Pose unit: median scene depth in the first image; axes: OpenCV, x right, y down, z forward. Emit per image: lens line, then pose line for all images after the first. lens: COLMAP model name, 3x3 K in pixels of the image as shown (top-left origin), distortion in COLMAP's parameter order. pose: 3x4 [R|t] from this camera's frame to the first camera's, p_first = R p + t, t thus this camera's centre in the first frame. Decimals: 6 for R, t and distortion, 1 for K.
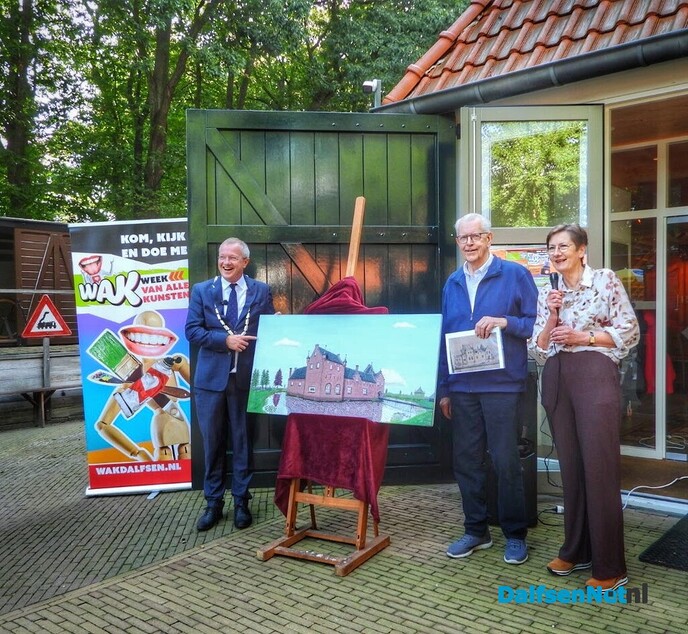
lens RADIAL K [[650.1, 0, 363.7], [0, 650.1, 333.3], [0, 0, 1]] dist [-0.013968, 0.003089]
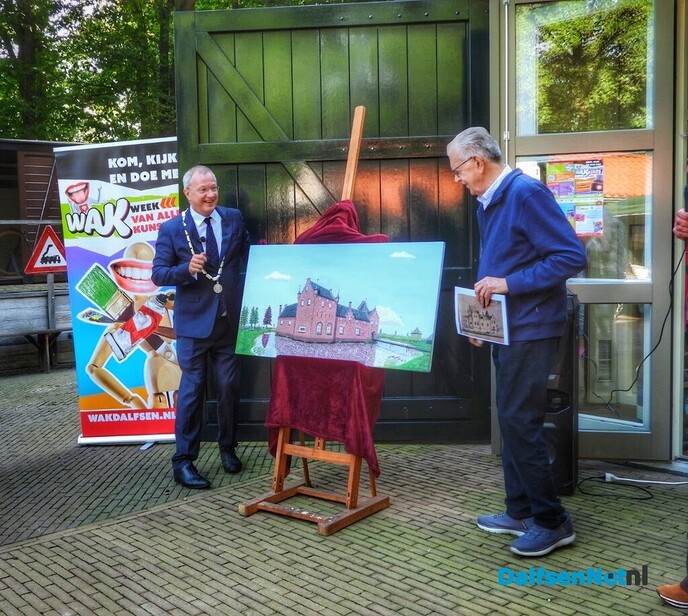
lens RADIAL K [[817.4, 0, 295.7], [0, 817.4, 304.9], [0, 0, 1]] dist [0.001905, -0.012396]
pose [[0.981216, 0.000667, -0.192913, 0.104377], [0.008327, 0.998916, 0.045804, 0.001863], [0.192734, -0.046550, 0.980146, -0.075508]]
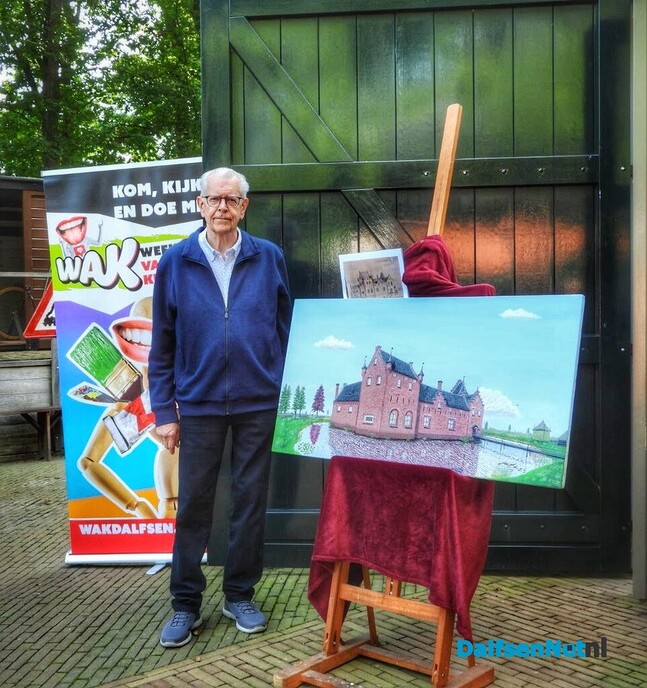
lens RADIAL K [[903.6, 0, 323.5], [0, 903.6, 344.0], [0, 0, 1]] dist [0.001104, -0.004533]
pose [[0.974552, 0.006123, -0.224078, 0.057977], [-0.004451, 0.999958, 0.007967, 0.007021], [0.224117, -0.006767, 0.974539, 0.126858]]
